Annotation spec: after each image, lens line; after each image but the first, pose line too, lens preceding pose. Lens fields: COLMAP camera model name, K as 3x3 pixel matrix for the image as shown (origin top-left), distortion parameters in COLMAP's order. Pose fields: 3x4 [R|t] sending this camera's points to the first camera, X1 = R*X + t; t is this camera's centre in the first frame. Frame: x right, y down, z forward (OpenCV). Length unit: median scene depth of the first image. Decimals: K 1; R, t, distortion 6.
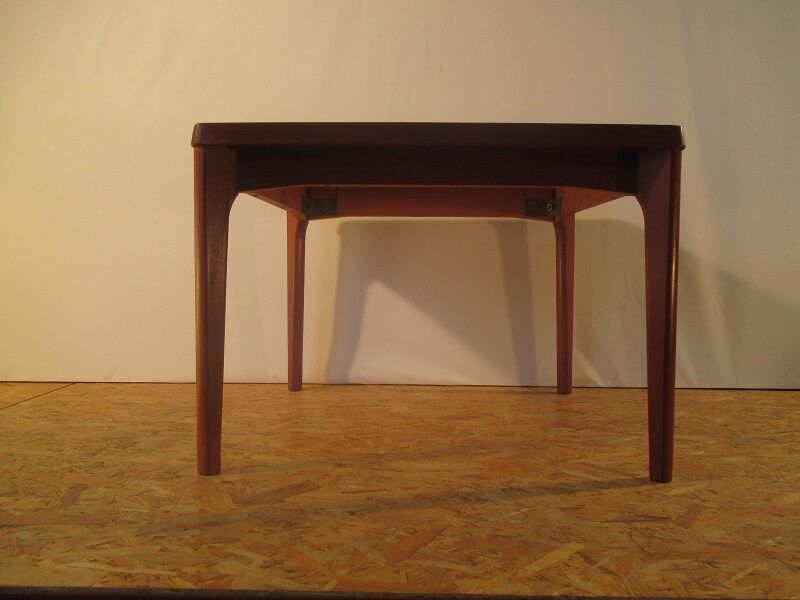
lens RADIAL K [[642.0, 0, 396.0], [0, 642.0, 286.5], [0, 0, 1]] dist [-0.001650, 0.002094]
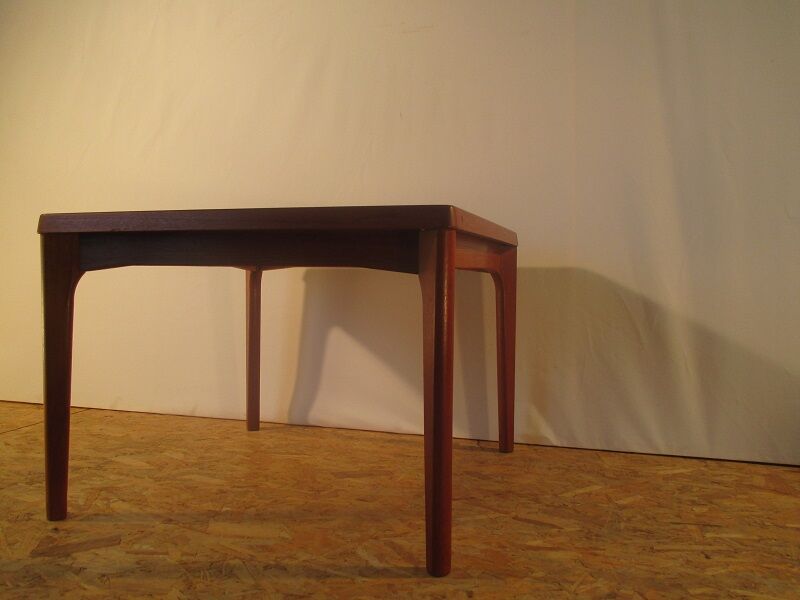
lens RADIAL K [[642.0, 0, 396.0], [0, 642.0, 286.5], [0, 0, 1]] dist [-0.001650, 0.002094]
pose [[0.967451, 0.006537, -0.252975, 0.346003], [-0.009597, 0.999895, -0.010867, -0.067729], [0.252878, 0.012941, 0.967412, 0.028905]]
